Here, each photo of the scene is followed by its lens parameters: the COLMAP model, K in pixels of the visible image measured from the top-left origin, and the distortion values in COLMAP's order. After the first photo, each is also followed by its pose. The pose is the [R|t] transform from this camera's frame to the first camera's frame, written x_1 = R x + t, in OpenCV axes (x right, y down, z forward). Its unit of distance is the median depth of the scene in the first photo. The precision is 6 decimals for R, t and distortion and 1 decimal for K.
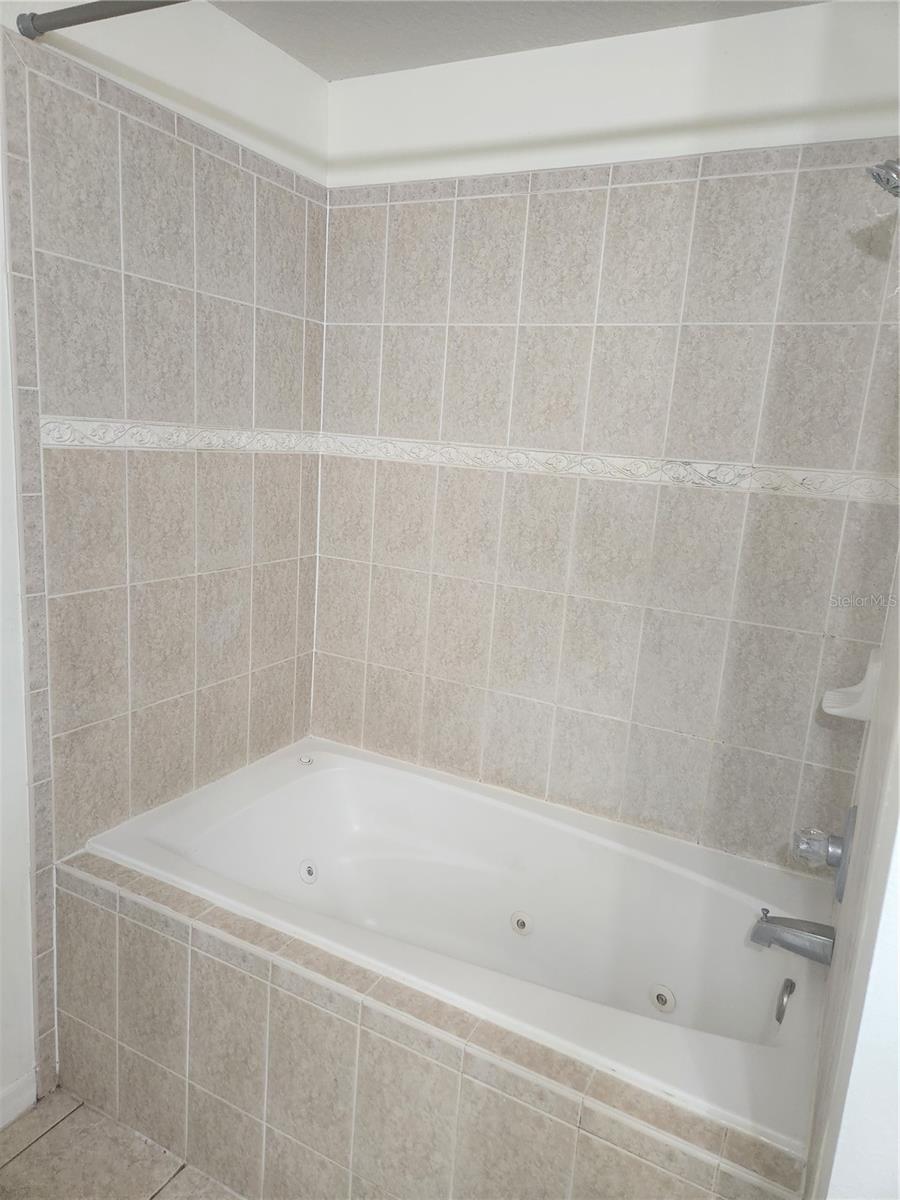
lens RADIAL K [[804.3, 0, 454.1], [0, 804.3, 598.7], [0, 0, 1]] dist [0.035218, -0.007494]
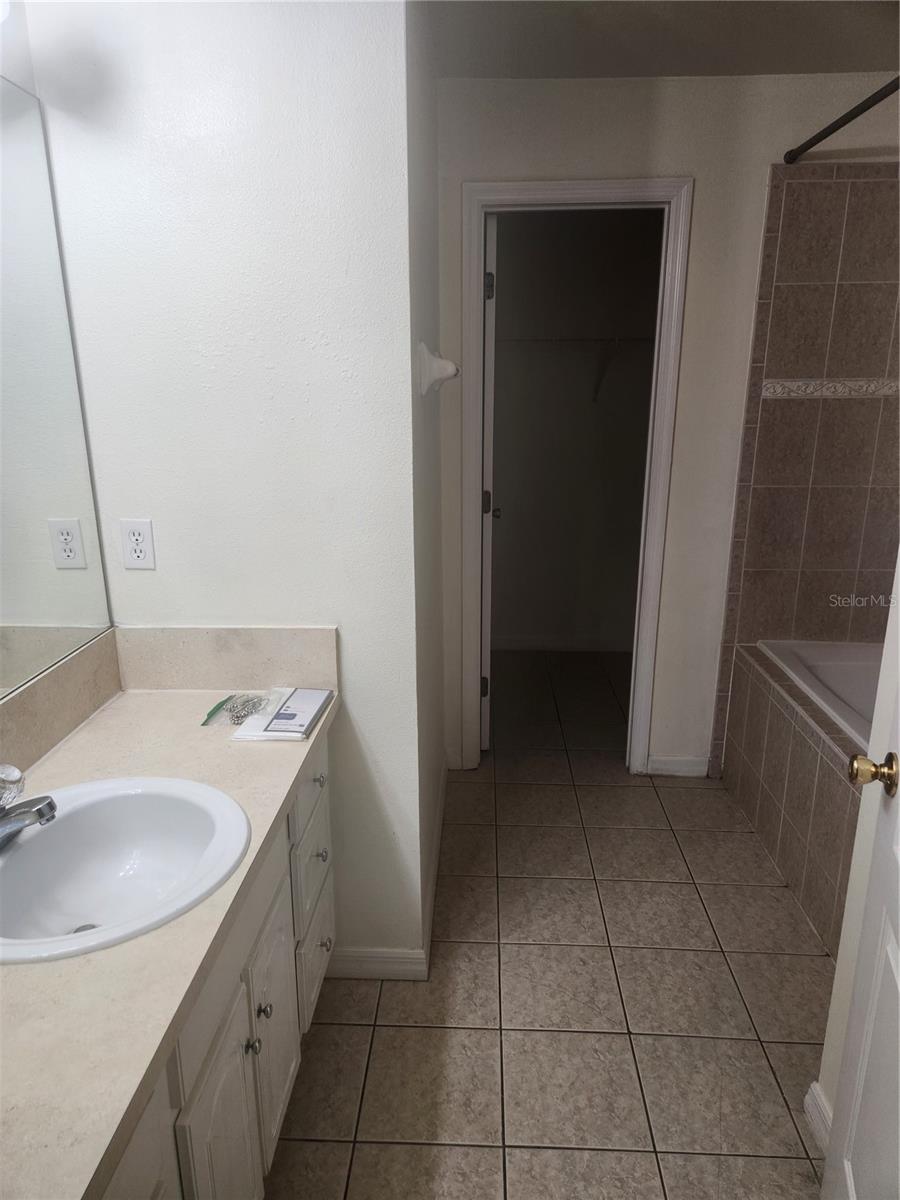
lens RADIAL K [[804.3, 0, 450.1], [0, 804.3, 603.8], [0, 0, 1]] dist [0.035218, -0.007494]
pose [[0.428388, 0.176480, -0.886193, 0.783238], [-0.149762, 0.981045, 0.122973, 0.126428], [0.891098, 0.080038, 0.446698, -0.323289]]
